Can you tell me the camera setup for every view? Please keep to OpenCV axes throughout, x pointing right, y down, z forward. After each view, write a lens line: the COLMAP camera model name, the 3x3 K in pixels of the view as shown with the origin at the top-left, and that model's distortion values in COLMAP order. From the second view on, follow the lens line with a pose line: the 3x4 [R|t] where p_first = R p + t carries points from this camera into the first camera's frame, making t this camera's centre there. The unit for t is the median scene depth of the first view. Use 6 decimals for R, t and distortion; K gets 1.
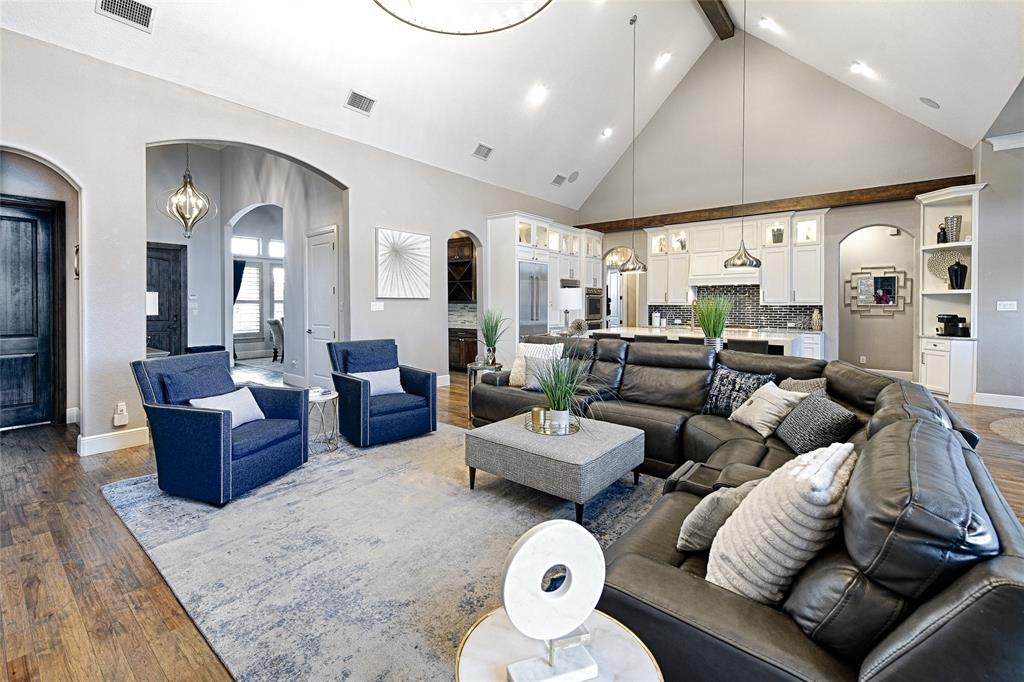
lens RADIAL K [[444.2, 0, 476.7], [0, 444.2, 308.1], [0, 0, 1]] dist [0.000155, -0.000214]
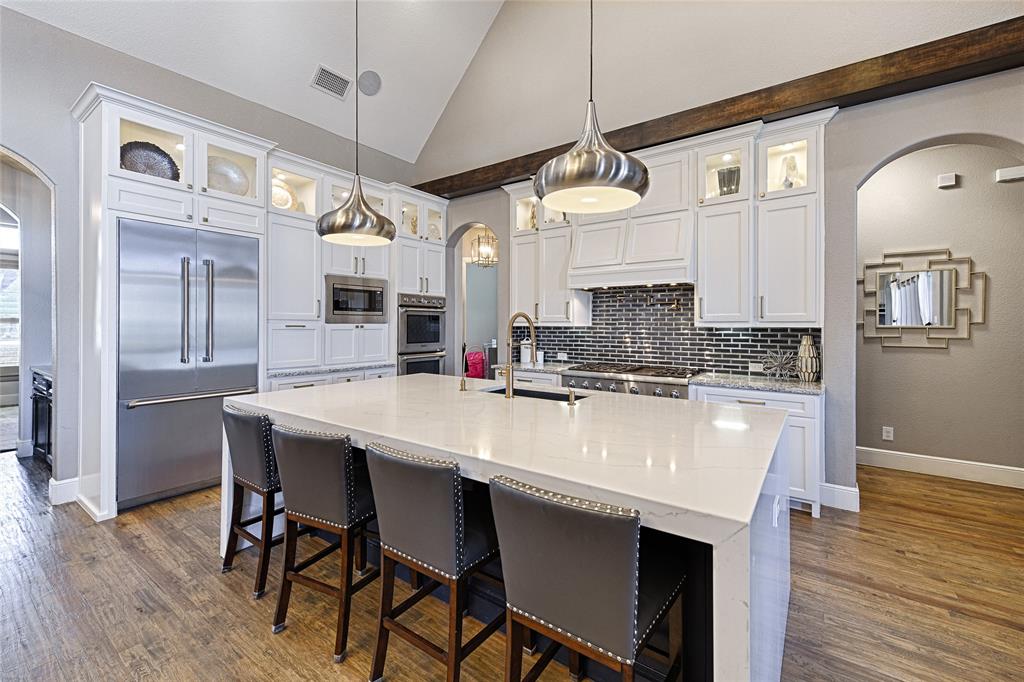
lens RADIAL K [[433.6, 0, 516.0], [0, 433.6, 325.4], [0, 0, 1]] dist [0.001659, 0.000303]
pose [[0.994409, 0.001527, 0.105586, 0.406593], [-0.000918, 0.999983, -0.005810, -0.005771], [-0.105593, 0.005681, 0.994393, 0.569518]]
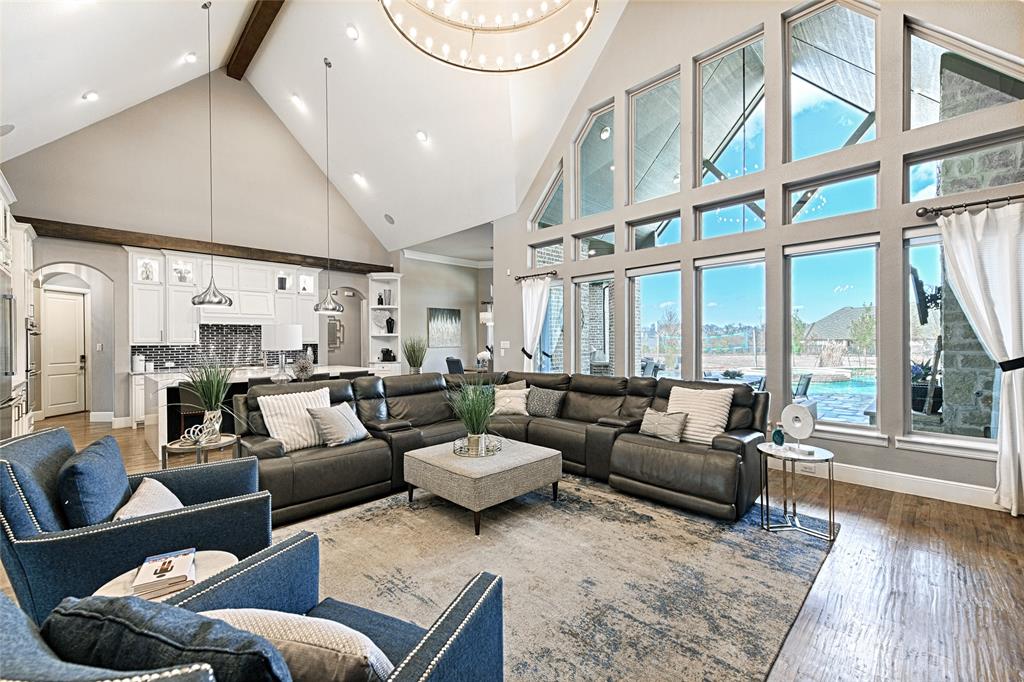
lens RADIAL K [[419.6, 0, 512.0], [0, 419.6, 341.0], [0, 0, 1]] dist [0.001966, -0.000109]
pose [[0.063011, -0.000455, 0.998013, -0.371088], [0.017271, 0.999851, -0.000635, -0.003833], [-0.997863, 0.017276, 0.063009, 0.349610]]
